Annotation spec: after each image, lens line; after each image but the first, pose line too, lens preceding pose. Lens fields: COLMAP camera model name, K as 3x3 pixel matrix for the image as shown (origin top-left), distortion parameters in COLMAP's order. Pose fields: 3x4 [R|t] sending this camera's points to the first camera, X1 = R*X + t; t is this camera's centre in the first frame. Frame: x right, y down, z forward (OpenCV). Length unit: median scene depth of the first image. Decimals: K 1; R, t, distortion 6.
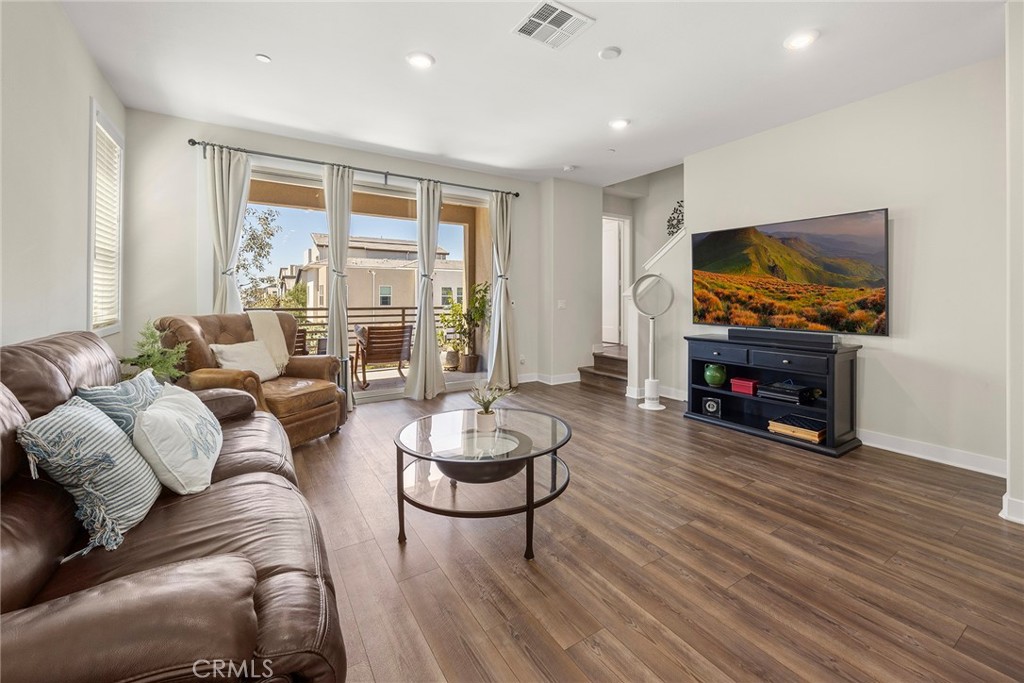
lens RADIAL K [[430.5, 0, 537.0], [0, 430.5, 300.3], [0, 0, 1]] dist [-0.003801, -0.000122]
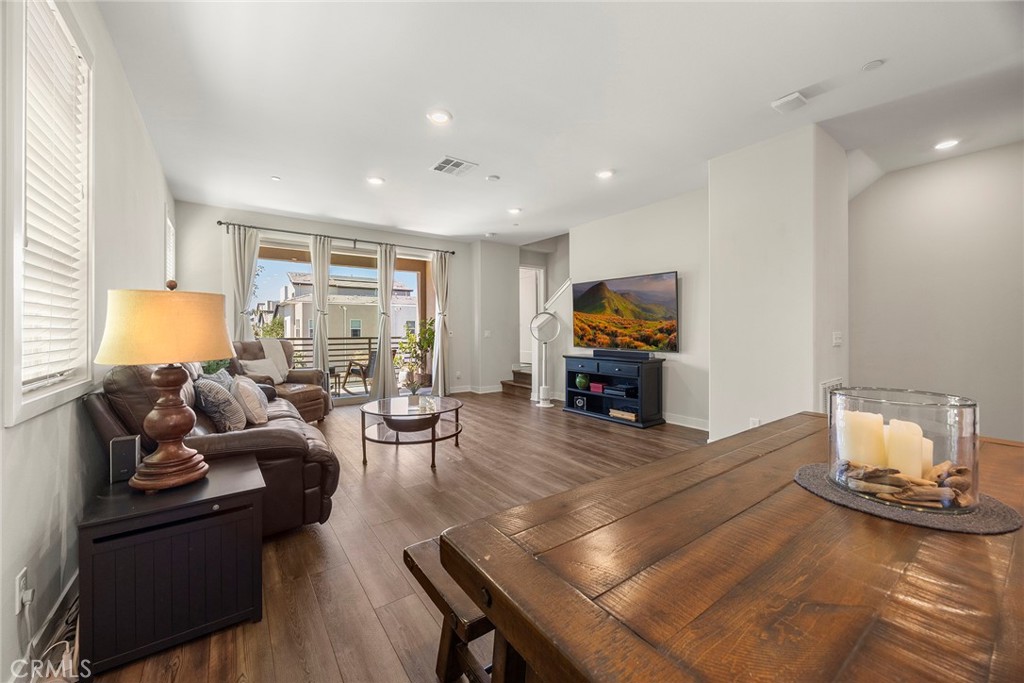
lens RADIAL K [[394.4, 0, 507.8], [0, 394.4, 334.8], [0, 0, 1]] dist [-0.004135, -0.000708]
pose [[0.999556, -0.004872, 0.029378, 0.115857], [0.004683, 0.999968, 0.006506, 0.005527], [-0.029409, -0.006366, 0.999547, -0.321895]]
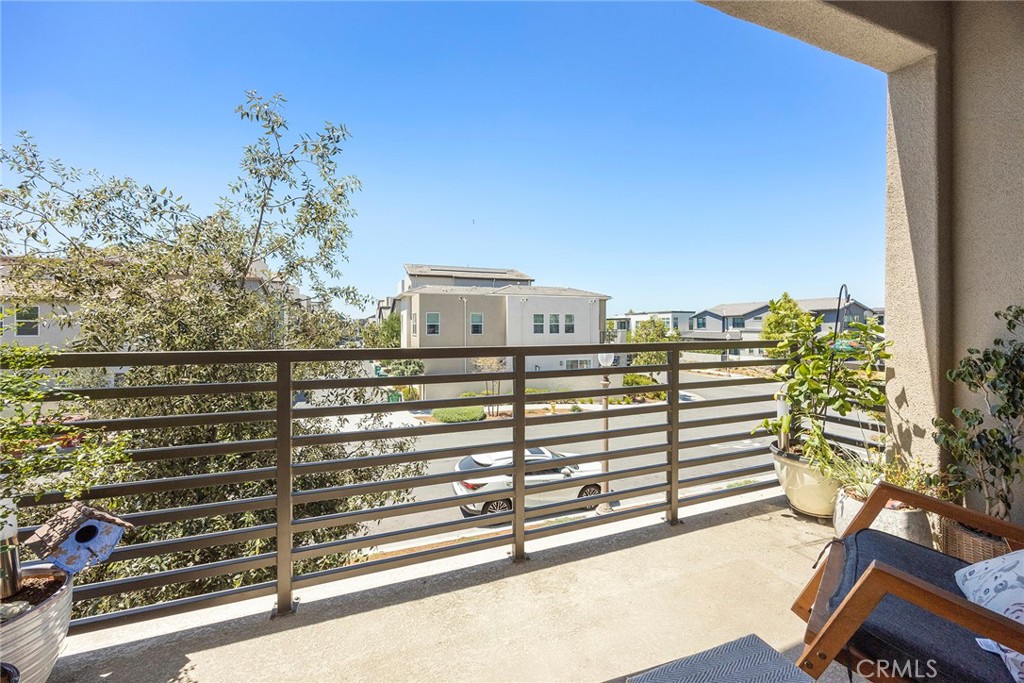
lens RADIAL K [[394.4, 0, 511.2], [0, 394.4, 333.8], [0, 0, 1]] dist [-0.004135, -0.000708]
pose [[0.976542, -0.002367, -0.215313, -0.769153], [0.005172, 0.999909, 0.012462, 0.015331], [0.215264, -0.013283, 0.976465, 1.406936]]
